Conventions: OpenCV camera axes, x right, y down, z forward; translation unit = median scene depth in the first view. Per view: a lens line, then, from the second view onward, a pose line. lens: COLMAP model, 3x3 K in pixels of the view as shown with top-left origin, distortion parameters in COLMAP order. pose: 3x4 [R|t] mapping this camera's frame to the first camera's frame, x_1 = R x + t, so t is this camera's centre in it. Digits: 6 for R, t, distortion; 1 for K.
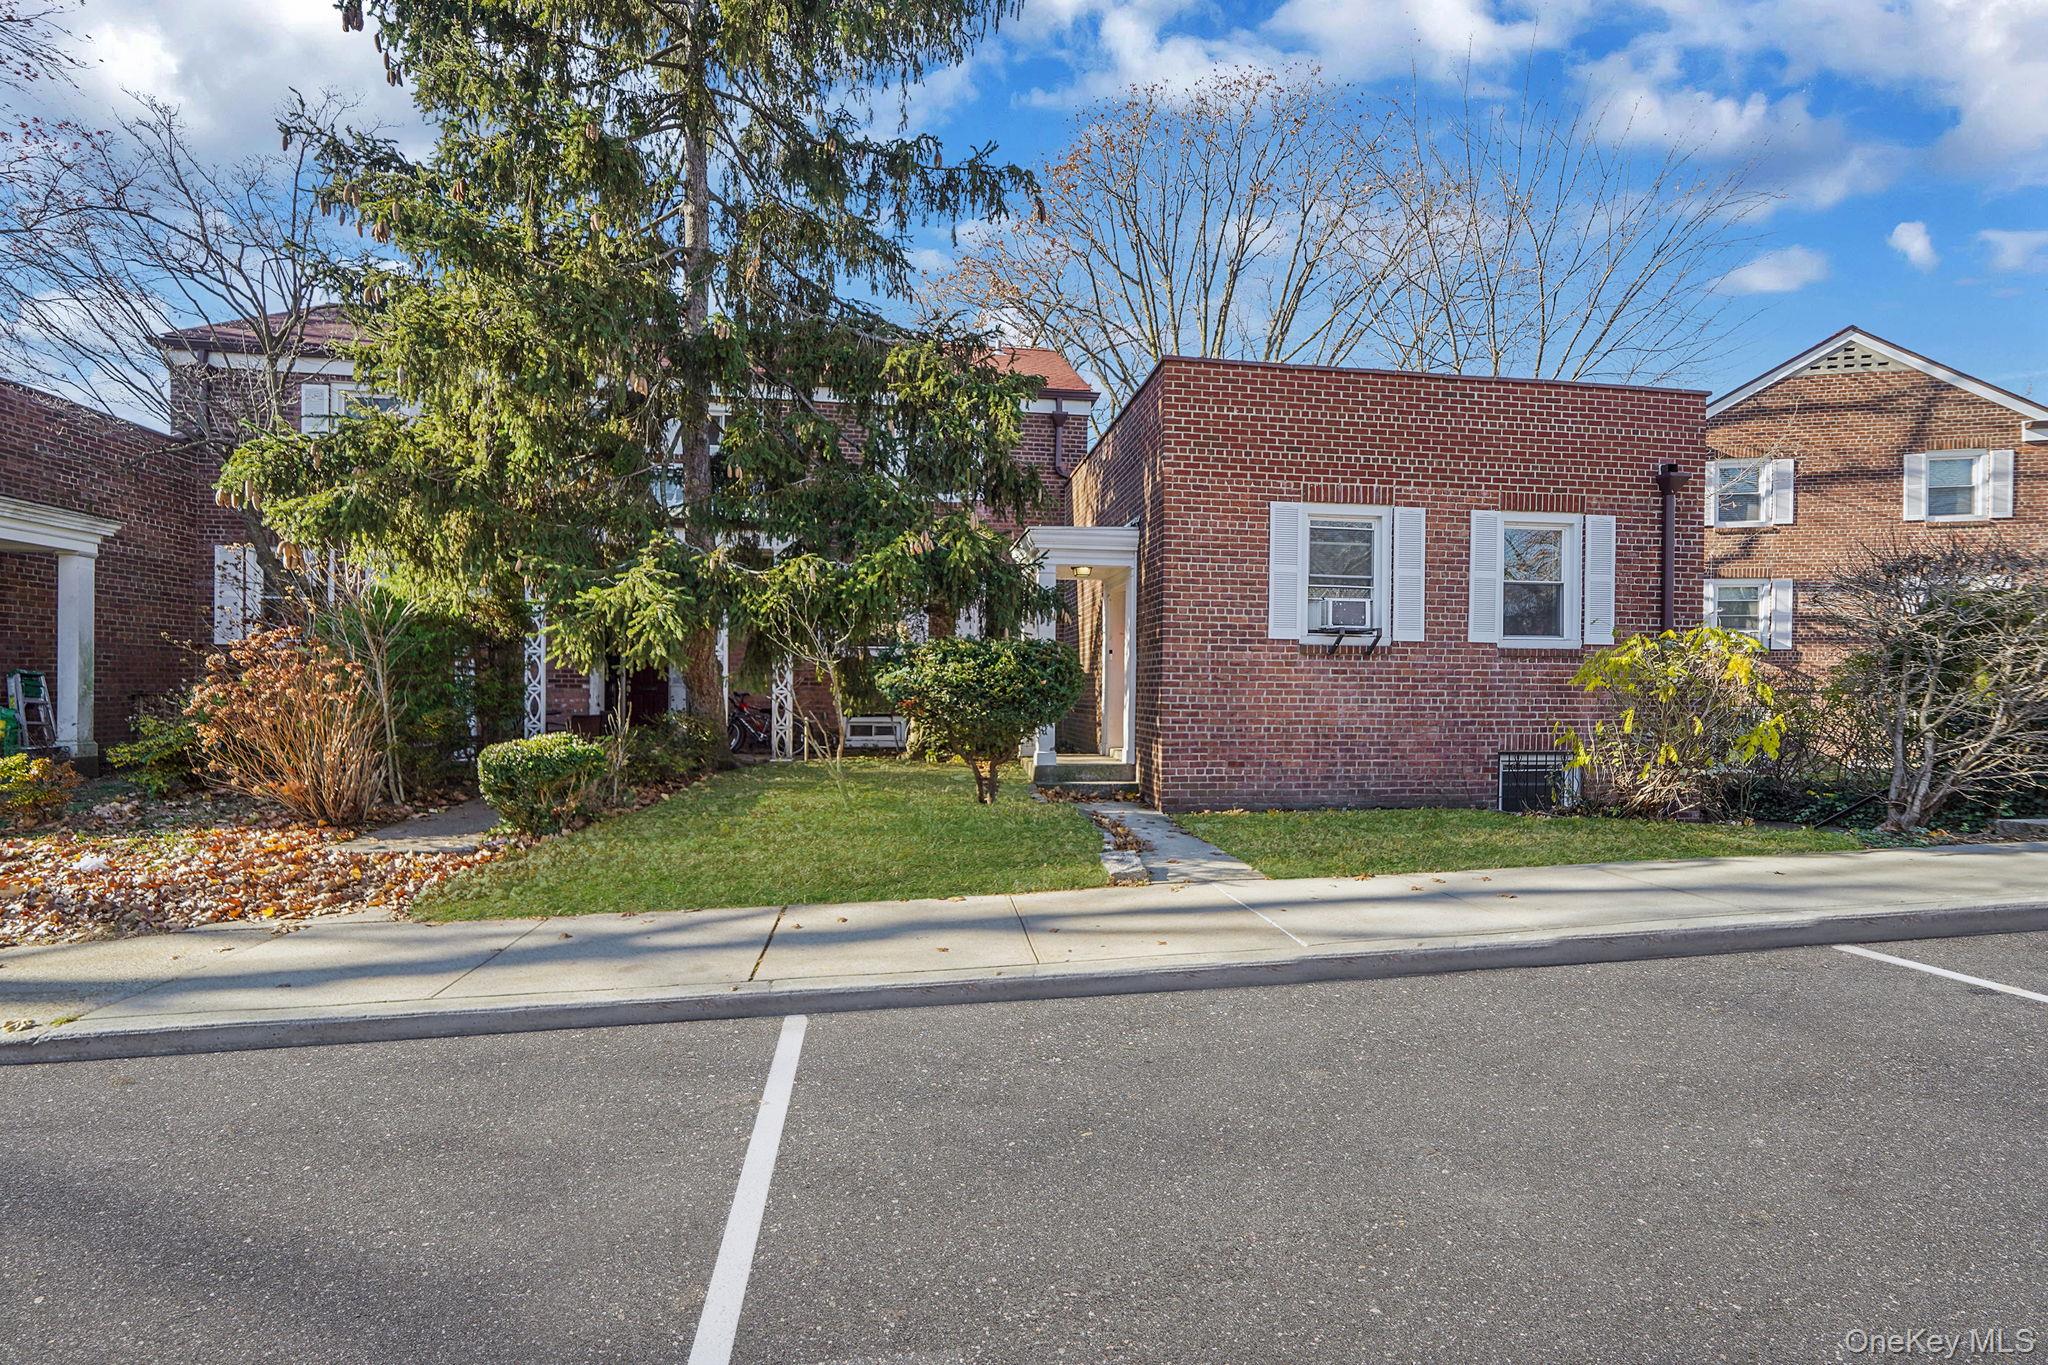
lens RADIAL K [[879.1, 0, 1041.3], [0, 879.1, 687.5], [0, 0, 1]] dist [0.001134, -0.000529]
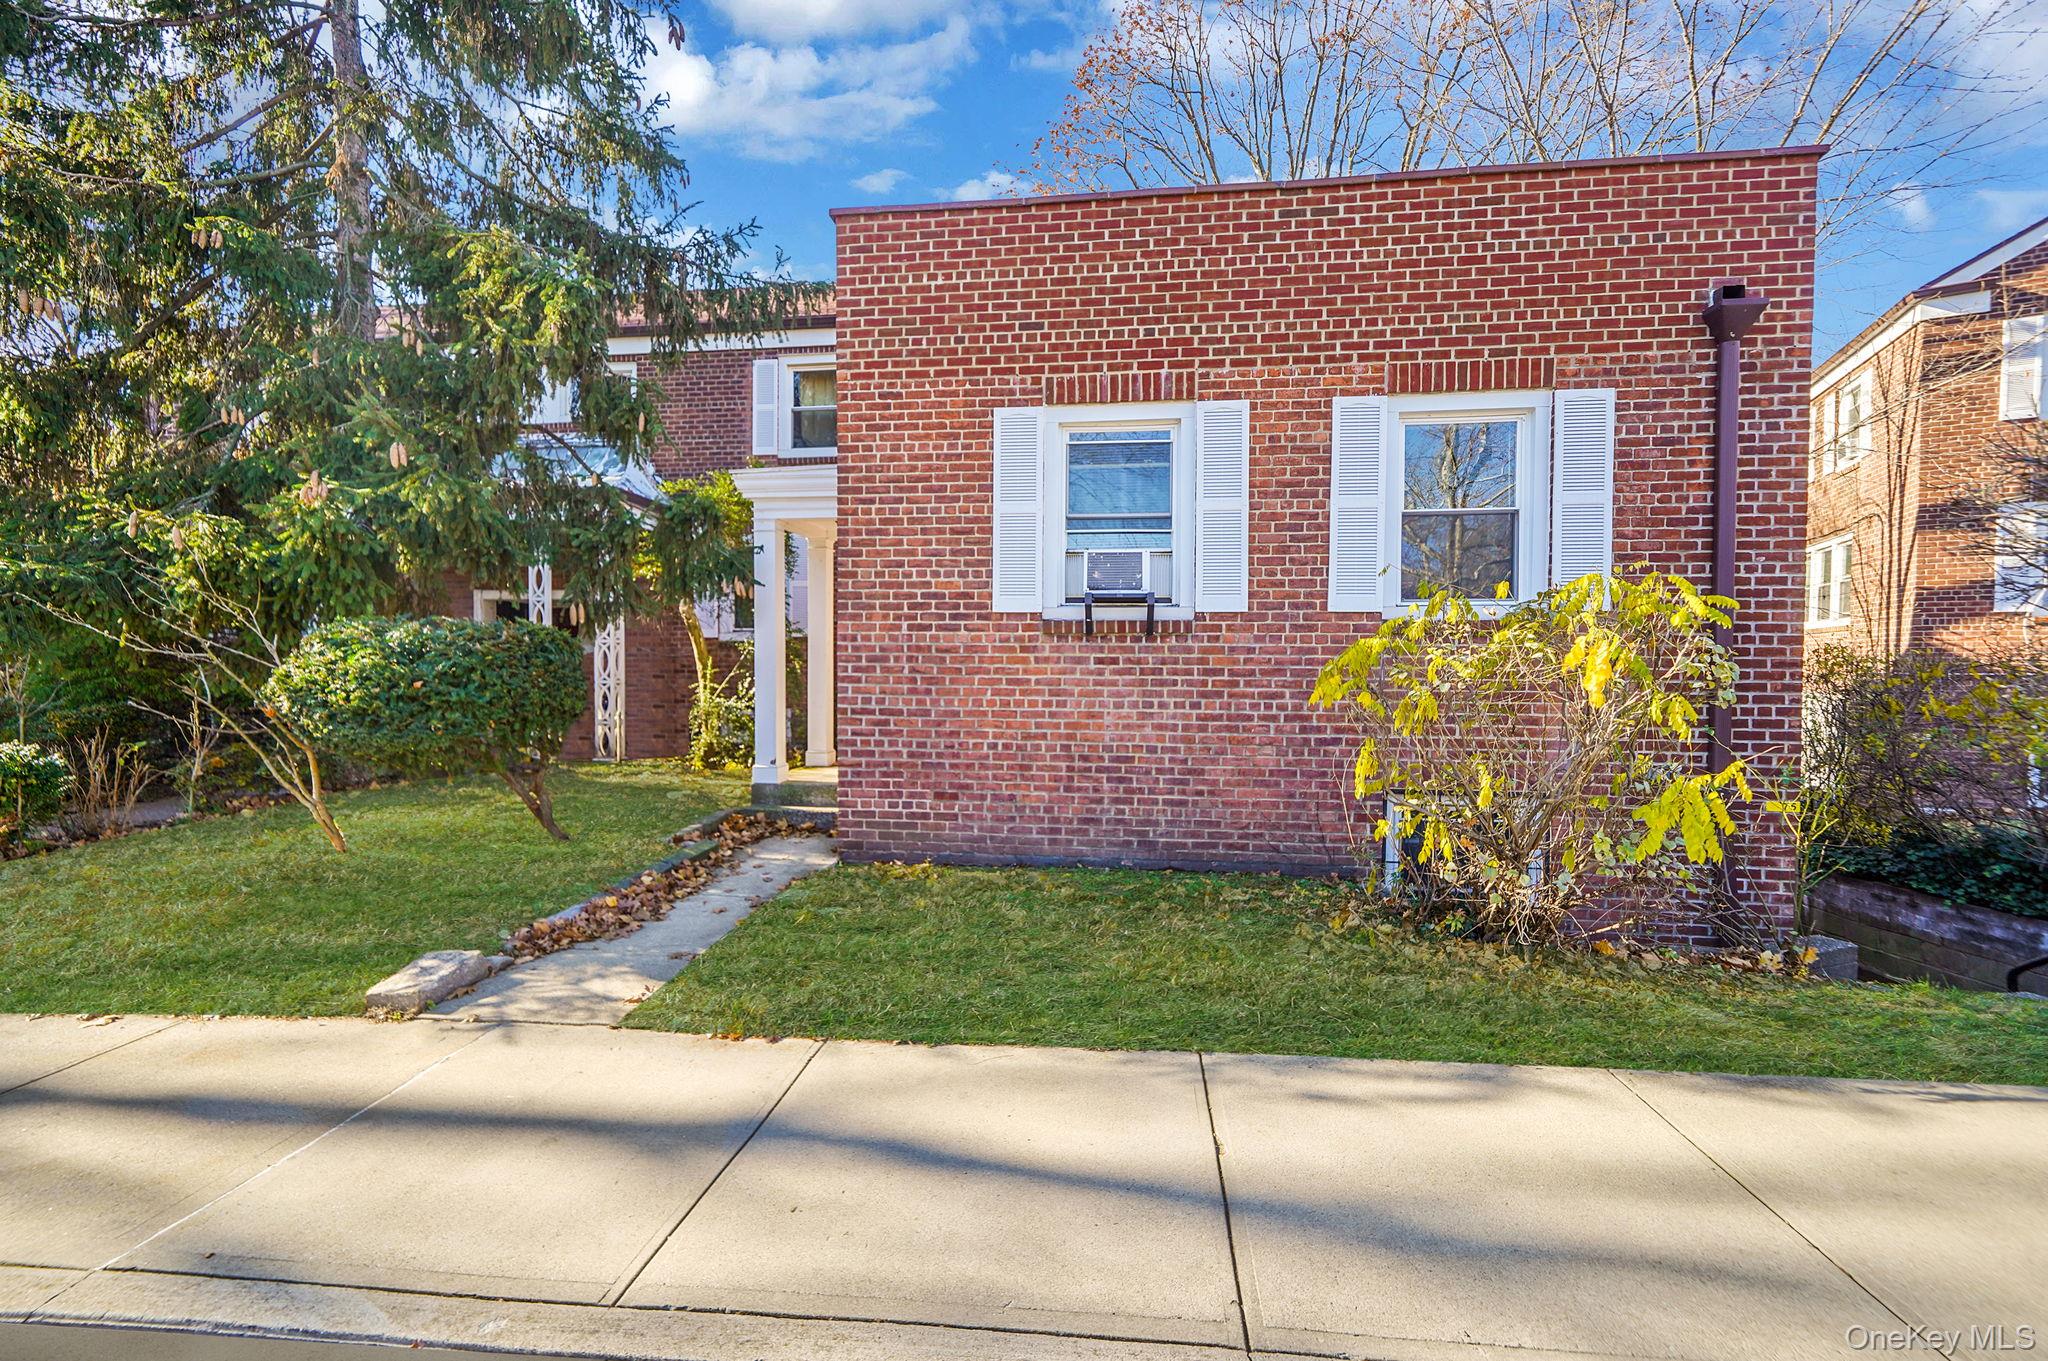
lens RADIAL K [[879.1, 0, 1019.3], [0, 879.1, 679.3], [0, 0, 1]] dist [0.001134, -0.000529]
pose [[0.960908, 0.002267, -0.276857, 0.457477], [0.002081, 0.999879, 0.015411, -0.014148], [0.276858, -0.015385, 0.960788, 0.349203]]
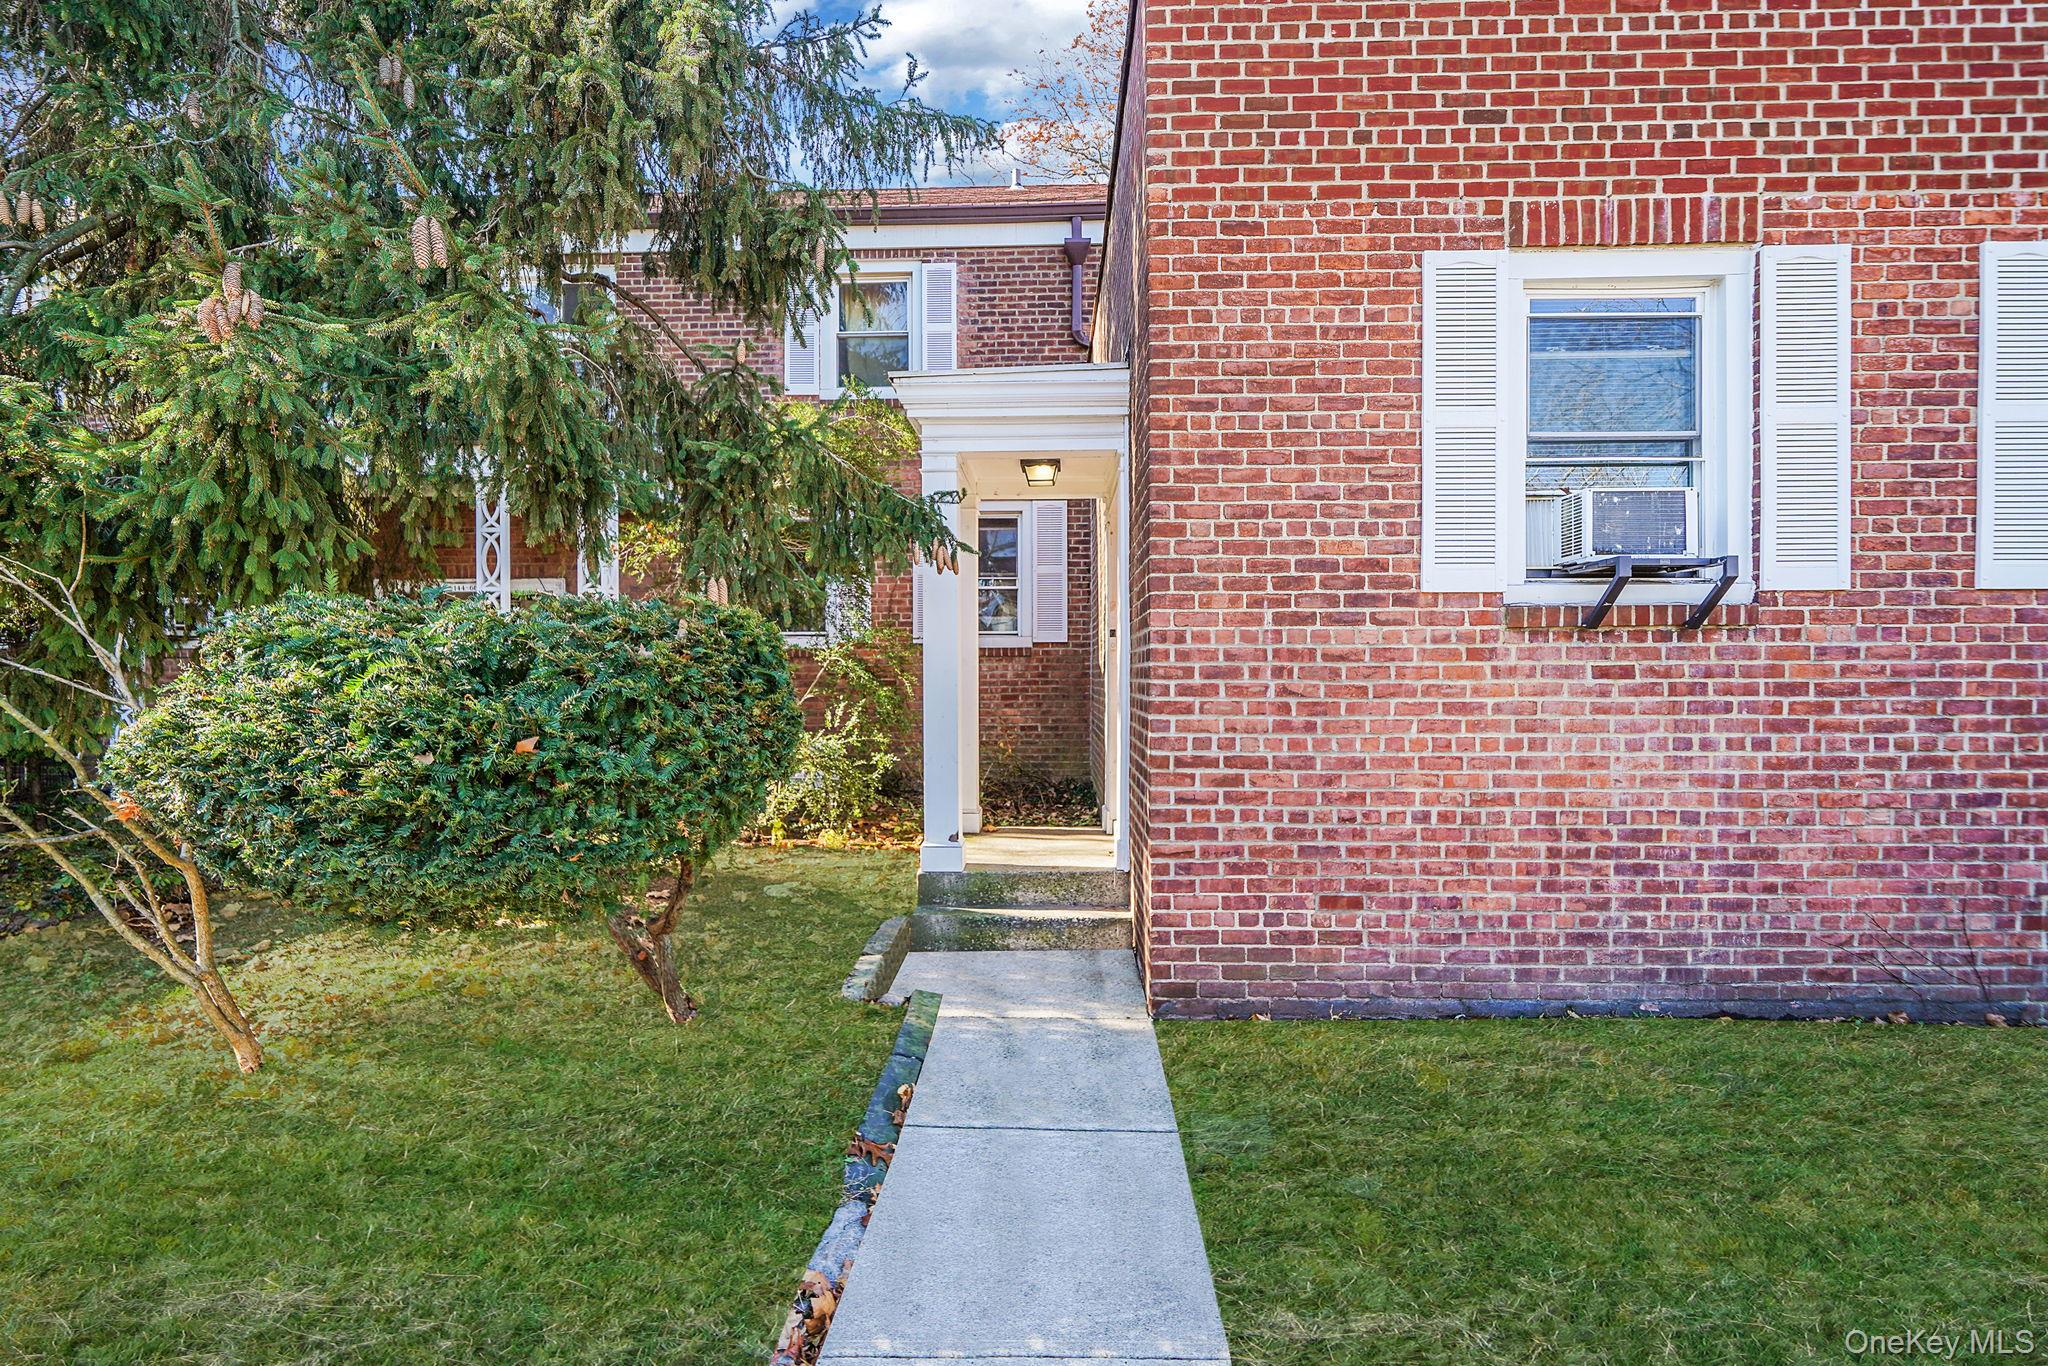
lens RADIAL K [[952.7, 0, 1031.5], [0, 952.7, 677.1], [0, 0, 1]] dist [0.002903, -0.001007]
pose [[0.984203, -0.011875, -0.176645, 0.156286], [0.011998, 0.999928, -0.000370, -0.018529], [0.176636, -0.001755, 0.984275, 0.528785]]
